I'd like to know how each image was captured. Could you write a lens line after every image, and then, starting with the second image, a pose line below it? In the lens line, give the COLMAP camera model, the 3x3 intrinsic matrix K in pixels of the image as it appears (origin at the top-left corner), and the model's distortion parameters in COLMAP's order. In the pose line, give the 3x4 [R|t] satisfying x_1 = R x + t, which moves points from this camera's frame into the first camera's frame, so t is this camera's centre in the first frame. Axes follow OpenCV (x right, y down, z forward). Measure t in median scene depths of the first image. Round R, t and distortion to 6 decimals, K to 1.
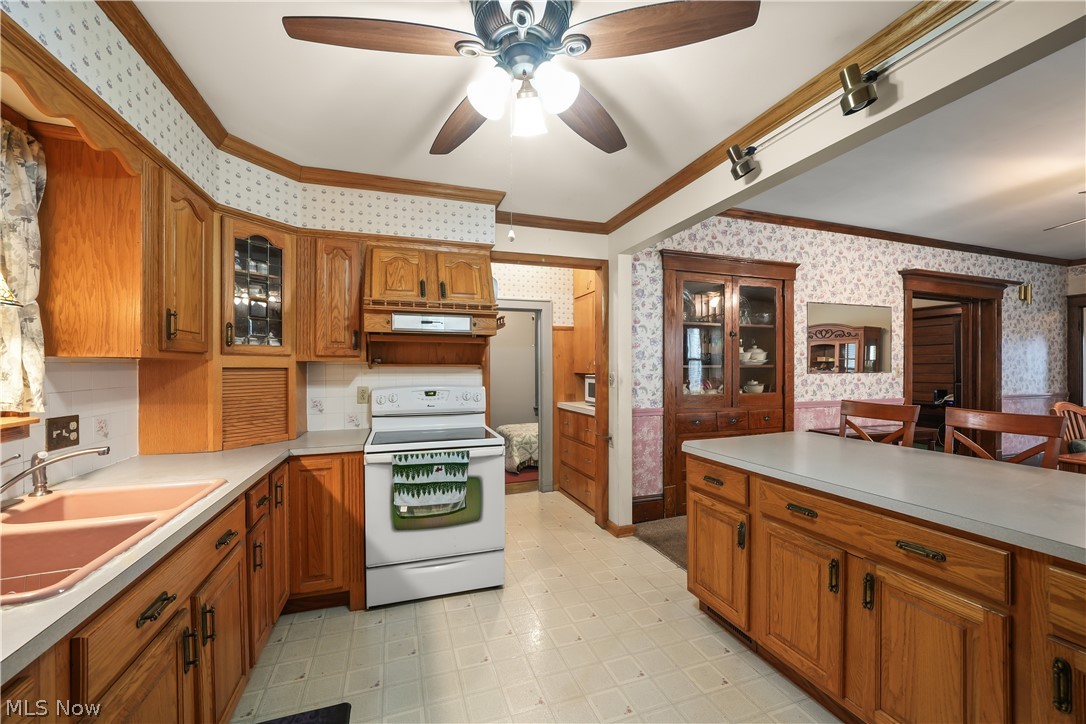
lens RADIAL K [[436.1, 0, 550.0], [0, 436.1, 367.3], [0, 0, 1]] dist [-0.002185, -0.000027]
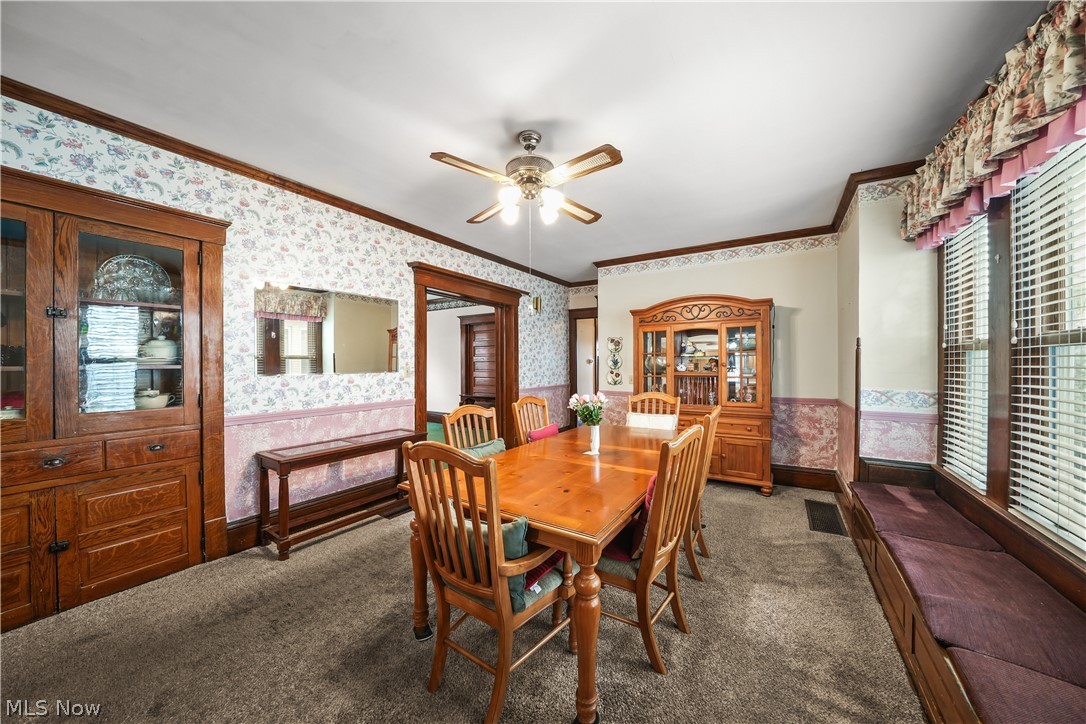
lens RADIAL K [[374.0, 0, 536.0], [0, 374.0, 363.9], [0, 0, 1]] dist [-0.013855, 0.000040]
pose [[0.803186, -0.006089, 0.595698, 0.499507], [0.008588, 0.999962, -0.001359, -0.001483], [-0.595667, 0.006208, 0.803207, 0.180142]]
